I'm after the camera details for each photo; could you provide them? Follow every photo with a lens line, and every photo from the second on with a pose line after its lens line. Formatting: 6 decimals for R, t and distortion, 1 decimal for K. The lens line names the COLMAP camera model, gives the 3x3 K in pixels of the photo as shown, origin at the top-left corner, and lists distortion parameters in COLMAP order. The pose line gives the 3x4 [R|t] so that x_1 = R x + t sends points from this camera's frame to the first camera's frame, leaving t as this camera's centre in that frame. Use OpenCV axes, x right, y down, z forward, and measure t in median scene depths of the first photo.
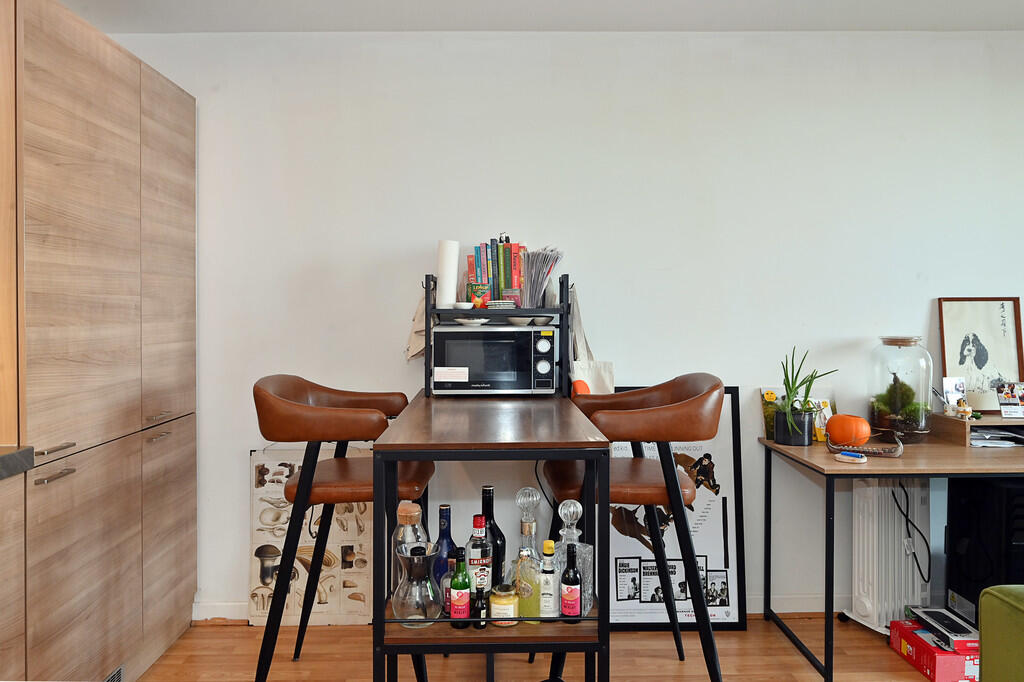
lens RADIAL K [[607.7, 0, 512.0], [0, 607.7, 341.0], [0, 0, 1]] dist [-0.000044, -0.002389]
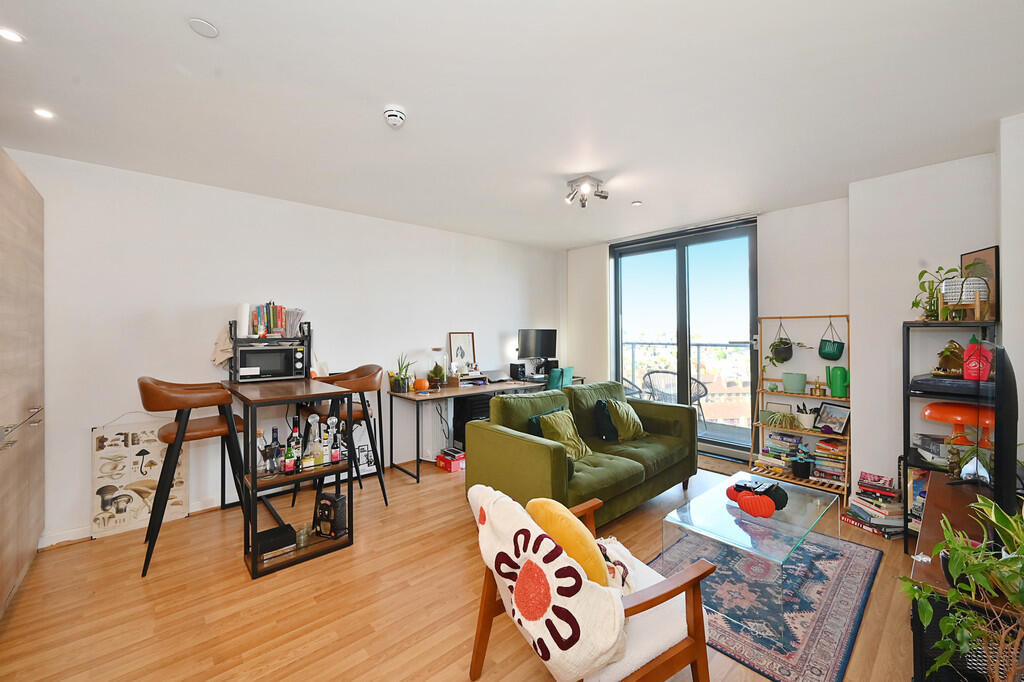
lens RADIAL K [[431.3, 0, 512.0], [0, 431.3, 341.0], [0, 0, 1]] dist [0.001094, 0.000123]
pose [[0.718675, -0.008447, 0.695295, -0.439726], [0.016191, 0.999858, -0.004588, -0.022502], [-0.695157, 0.014555, 0.718710, -0.580551]]
